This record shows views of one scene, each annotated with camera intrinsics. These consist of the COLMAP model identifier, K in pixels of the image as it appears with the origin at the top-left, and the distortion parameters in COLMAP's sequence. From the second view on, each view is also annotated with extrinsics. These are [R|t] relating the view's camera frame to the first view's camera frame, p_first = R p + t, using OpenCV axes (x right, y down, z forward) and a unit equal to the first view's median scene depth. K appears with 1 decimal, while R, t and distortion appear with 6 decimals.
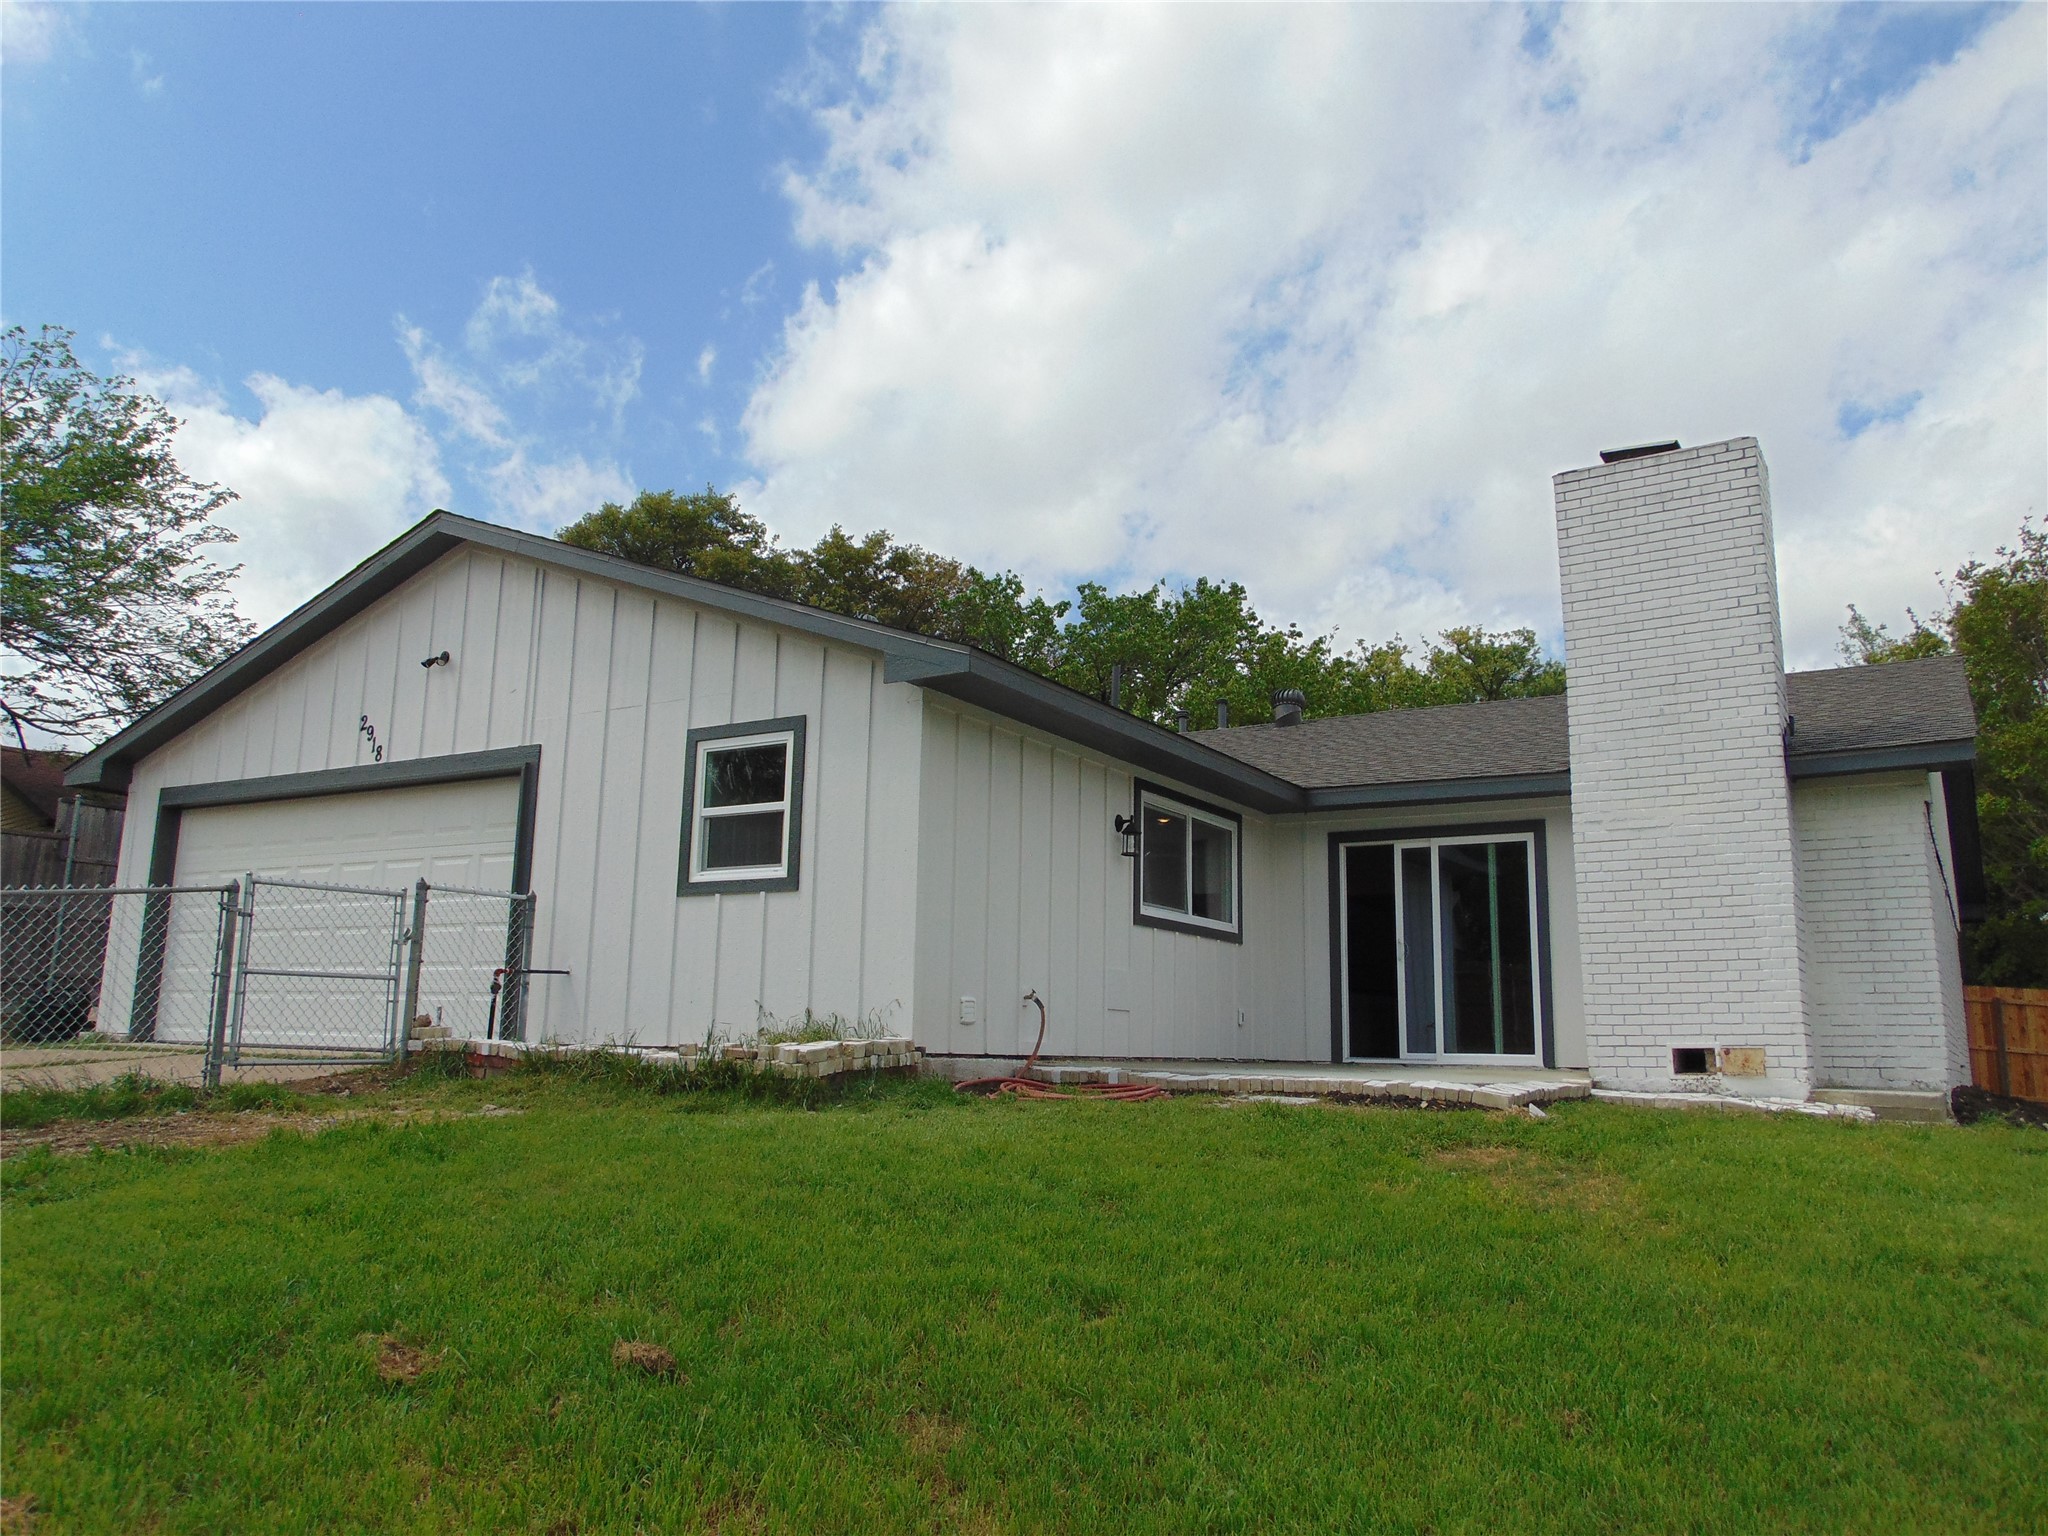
lens RADIAL K [[1550.4, 0, 1022.1], [0, 1550.4, 771.2], [0, 0, 1]] dist [-0.037030, 0.093712]
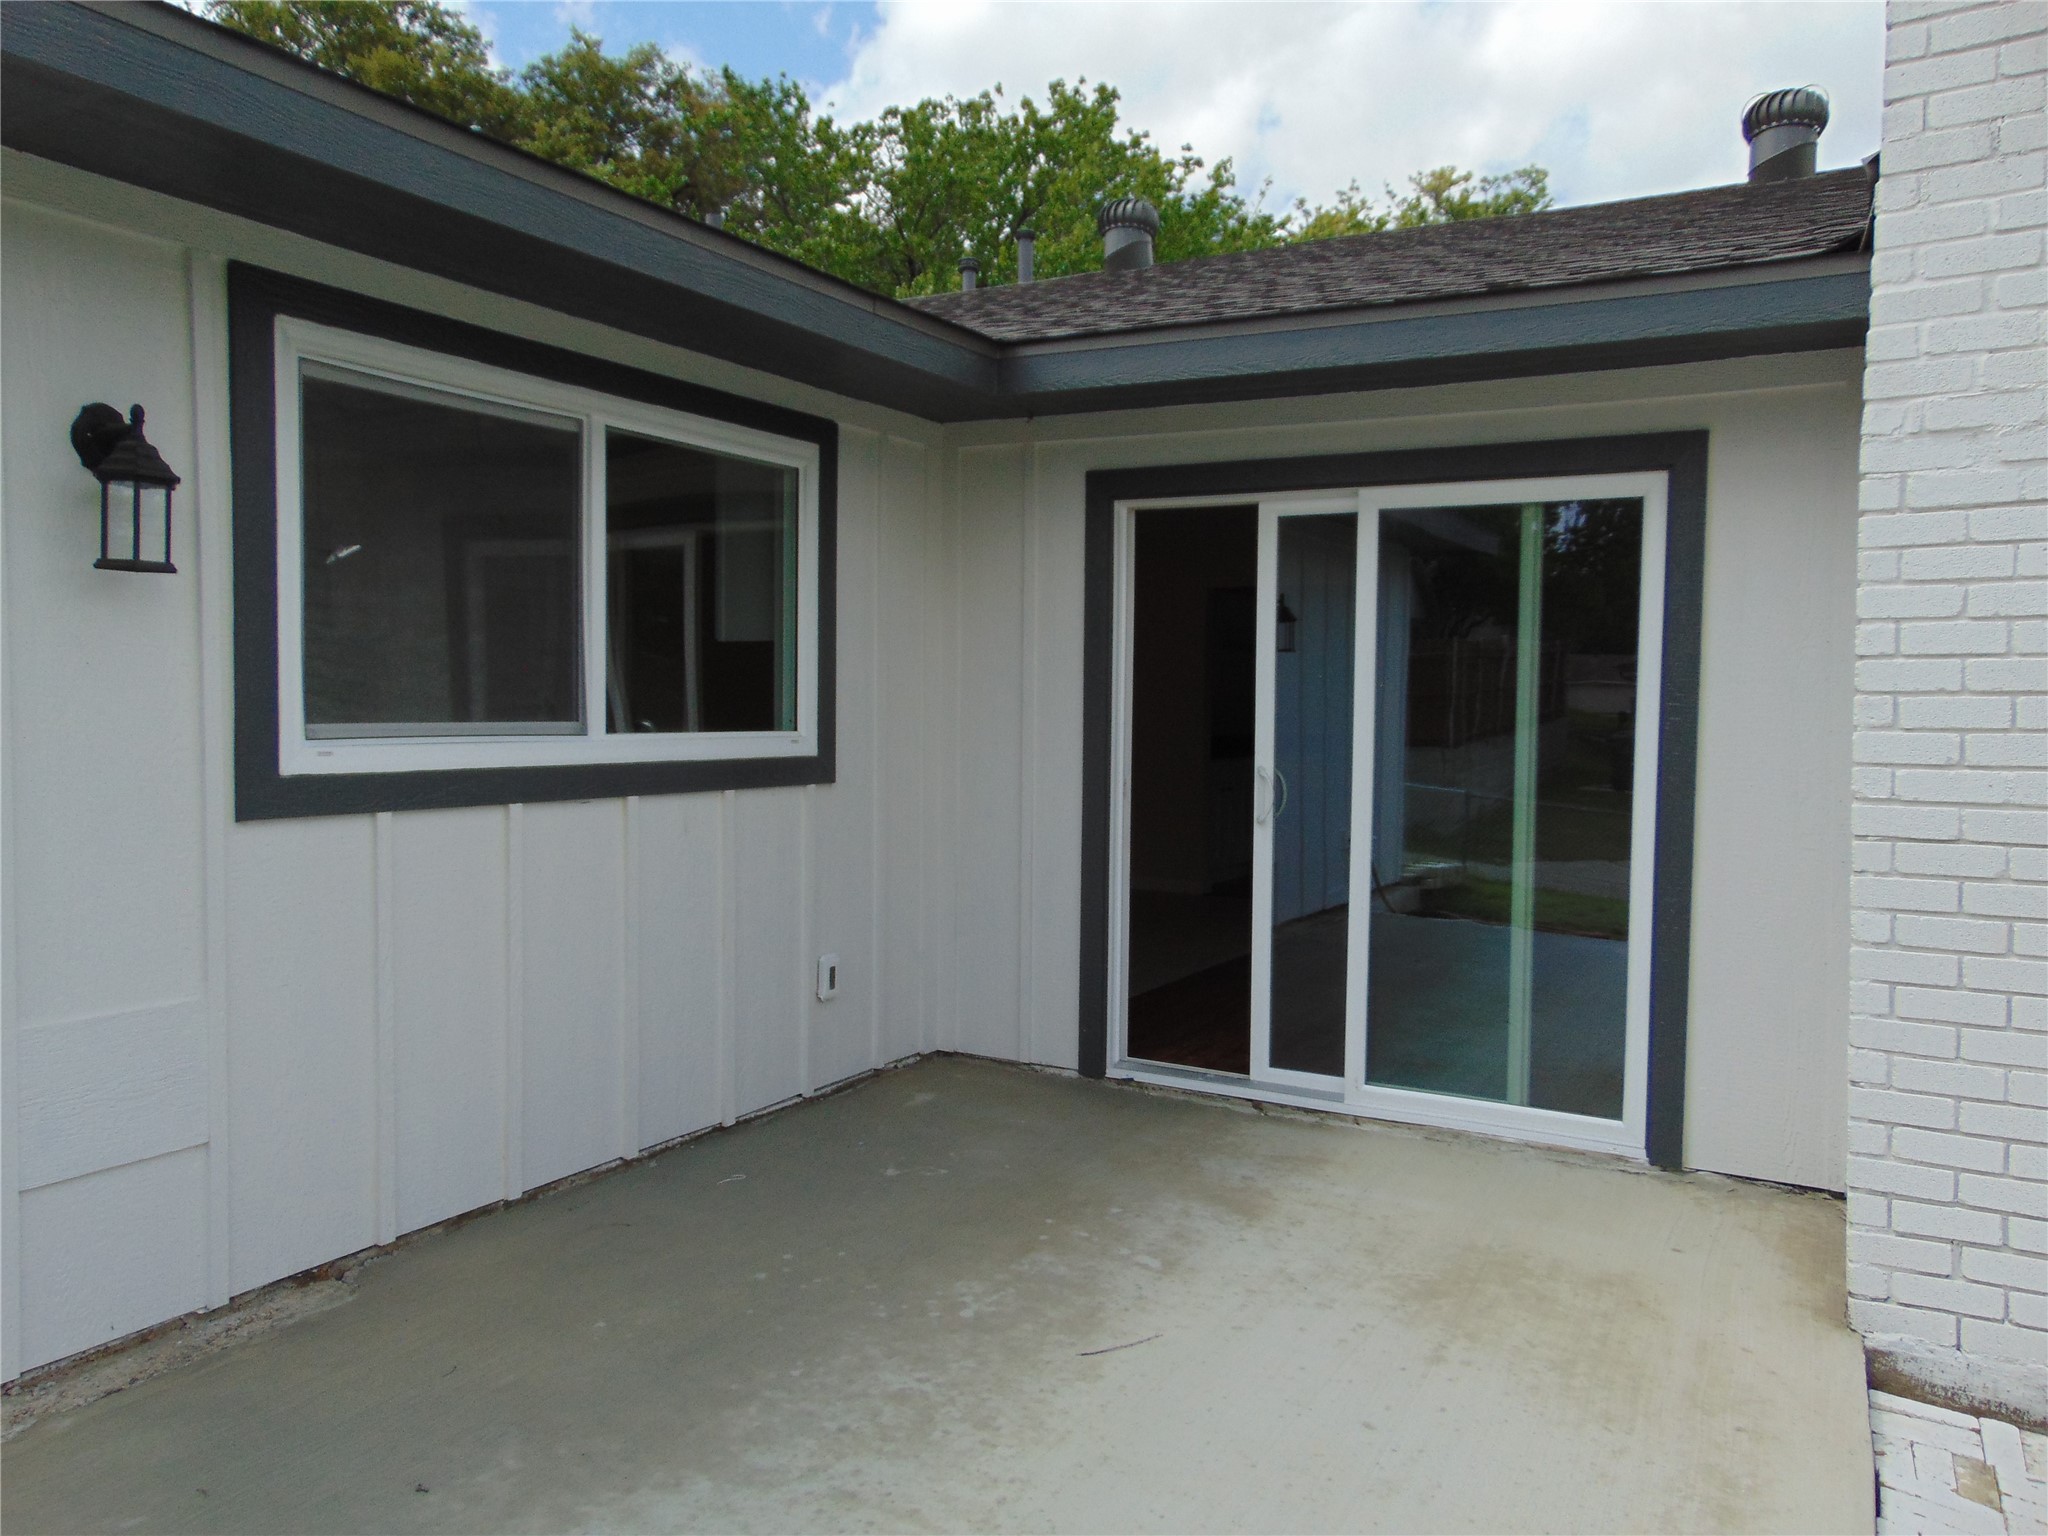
lens RADIAL K [[1550.4, 0, 1022.1], [0, 1550.4, 771.2], [0, 0, 1]] dist [-0.037030, 0.093712]
pose [[0.999576, -0.008779, 0.027749, 0.177463], [0.002097, 0.972664, 0.232207, 0.024200], [-0.029029, -0.232051, 0.972270, 0.646126]]
